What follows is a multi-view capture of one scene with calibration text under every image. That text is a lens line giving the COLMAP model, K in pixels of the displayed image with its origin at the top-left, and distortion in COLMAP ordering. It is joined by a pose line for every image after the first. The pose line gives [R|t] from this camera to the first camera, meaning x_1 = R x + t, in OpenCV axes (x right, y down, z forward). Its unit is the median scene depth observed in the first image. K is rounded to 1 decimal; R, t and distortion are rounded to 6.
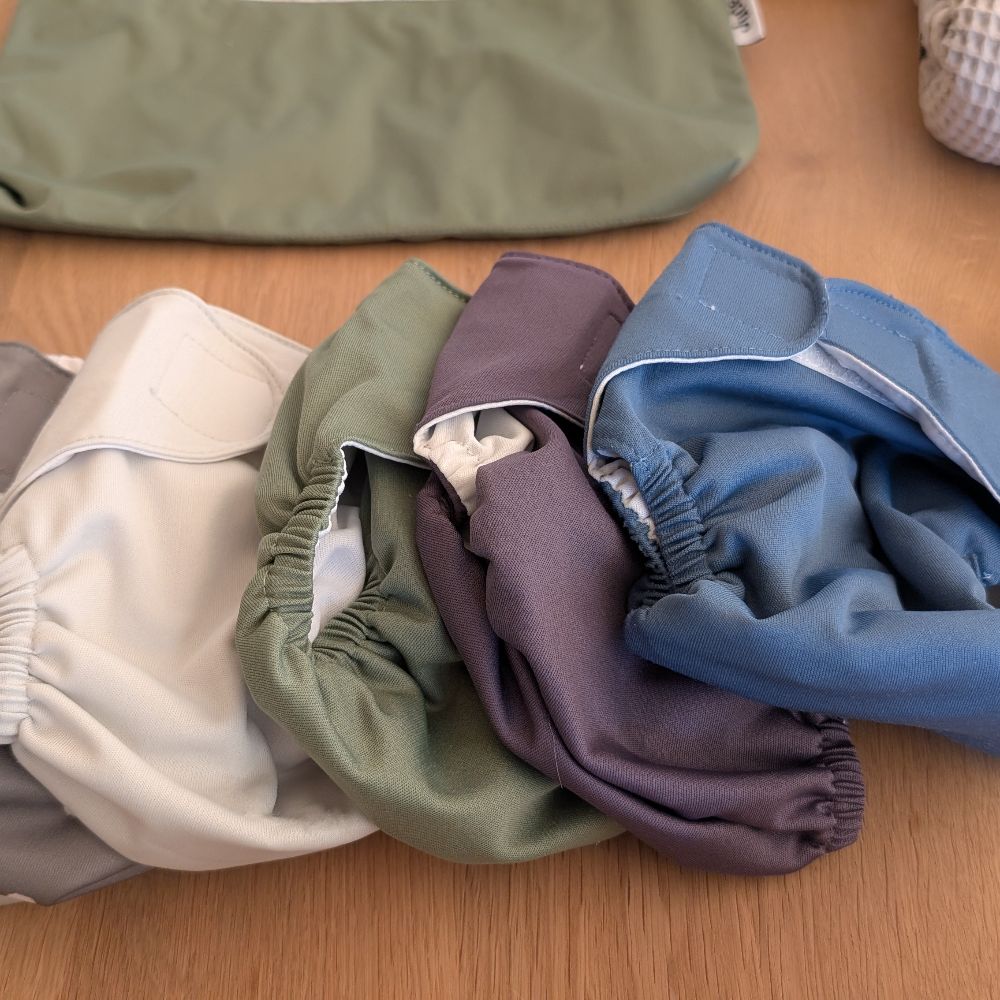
lens RADIAL K [[1384.1, 0, 501.8], [0, 1384.1, 487.5], [0, 0, 1]] dist [0.094008, -0.393514]
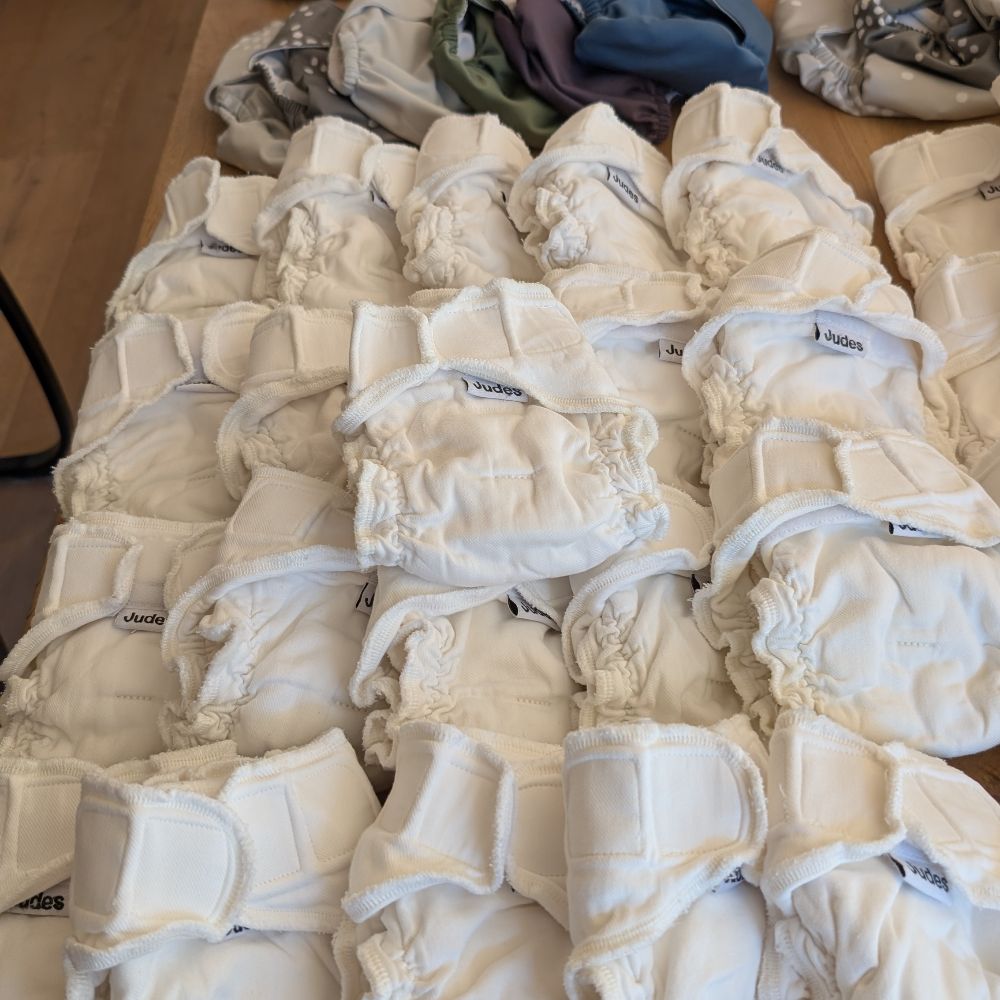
lens RADIAL K [[1340.0, 0, 488.5], [0, 1340.0, 501.9], [0, 0, 1]] dist [0.115256, -0.383545]
pose [[0.997805, -0.041025, -0.051984, 0.022516], [0.038649, 0.998198, -0.045900, 1.056984], [0.053773, 0.043791, 0.997593, -1.525694]]
